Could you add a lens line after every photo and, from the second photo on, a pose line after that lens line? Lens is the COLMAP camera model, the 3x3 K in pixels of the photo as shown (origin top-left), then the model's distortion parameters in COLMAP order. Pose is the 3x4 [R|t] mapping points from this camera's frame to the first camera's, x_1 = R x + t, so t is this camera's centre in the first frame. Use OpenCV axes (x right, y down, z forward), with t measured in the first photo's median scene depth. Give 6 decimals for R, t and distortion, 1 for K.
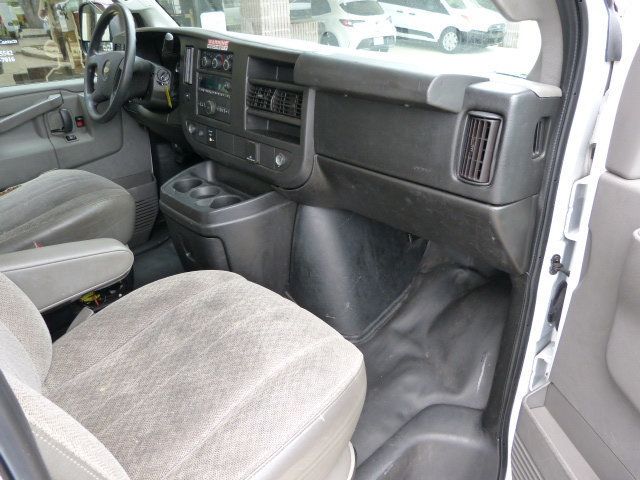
lens RADIAL K [[478.0, 0, 317.5], [0, 478.0, 243.5], [0, 0, 1]] dist [-0.029260, 0.008473]
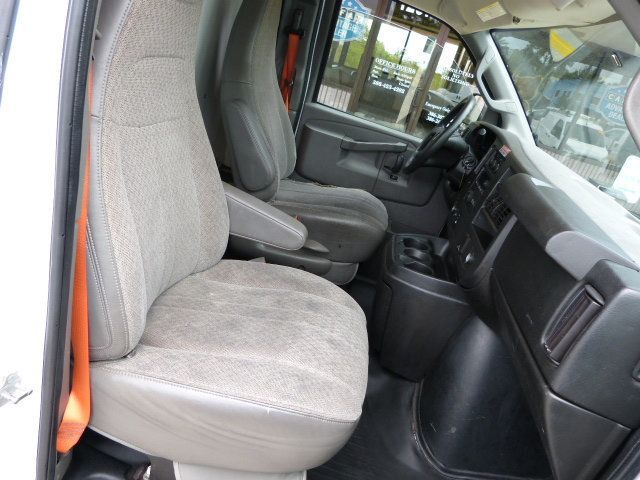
lens RADIAL K [[478.0, 0, 317.5], [0, 478.0, 243.5], [0, 0, 1]] dist [-0.029260, 0.008473]
pose [[0.579719, 0.496090, -0.646390, 0.356803], [-0.612857, 0.788255, 0.055324, -0.050971], [0.536966, 0.364072, 0.760999, 0.022380]]
